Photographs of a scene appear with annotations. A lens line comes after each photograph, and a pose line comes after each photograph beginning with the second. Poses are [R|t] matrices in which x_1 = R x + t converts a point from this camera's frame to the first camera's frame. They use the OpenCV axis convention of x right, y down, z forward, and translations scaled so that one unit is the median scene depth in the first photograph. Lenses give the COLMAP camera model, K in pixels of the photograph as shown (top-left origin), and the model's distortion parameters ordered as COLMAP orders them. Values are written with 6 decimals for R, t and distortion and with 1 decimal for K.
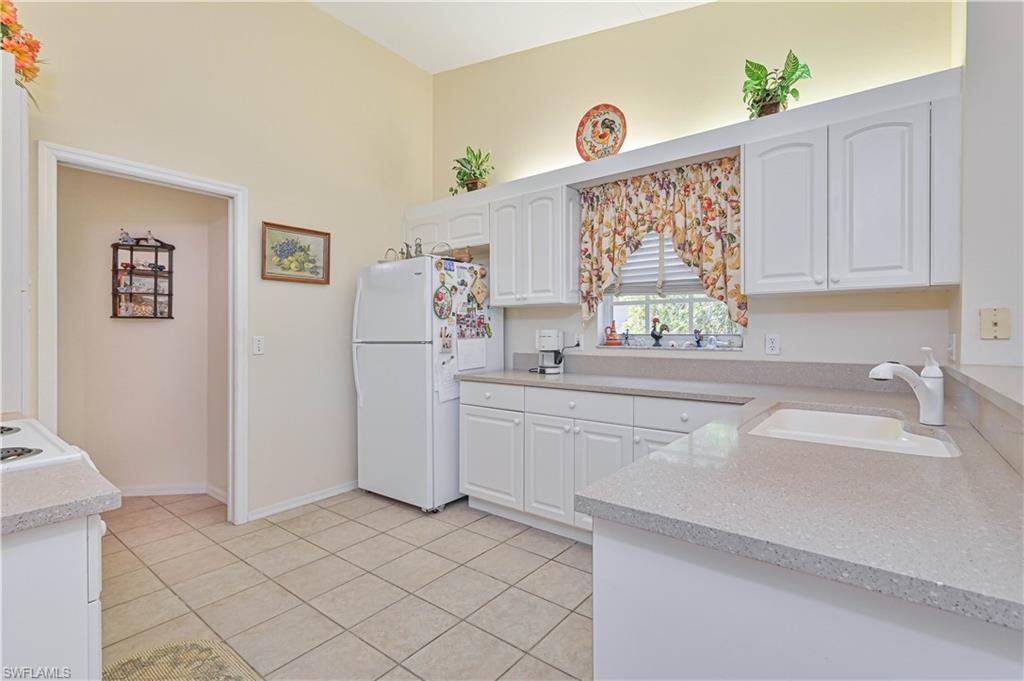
lens RADIAL K [[463.1, 0, 519.1], [0, 463.1, 340.1], [0, 0, 1]] dist [0.005180, 0.000996]
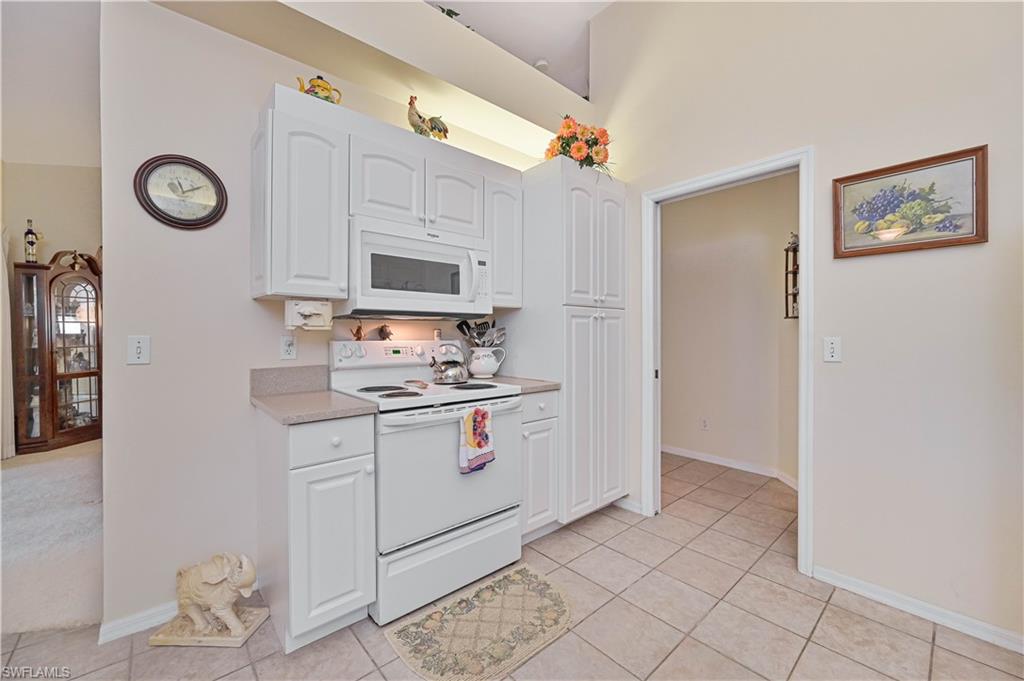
lens RADIAL K [[411.8, 0, 516.7], [0, 411.8, 332.6], [0, 0, 1]] dist [-0.001060, 0.000426]
pose [[-0.179815, 0.005156, -0.983687, 0.168443], [-0.013596, 0.999878, 0.007727, -0.013167], [0.983607, 0.014764, -0.179722, 0.609591]]
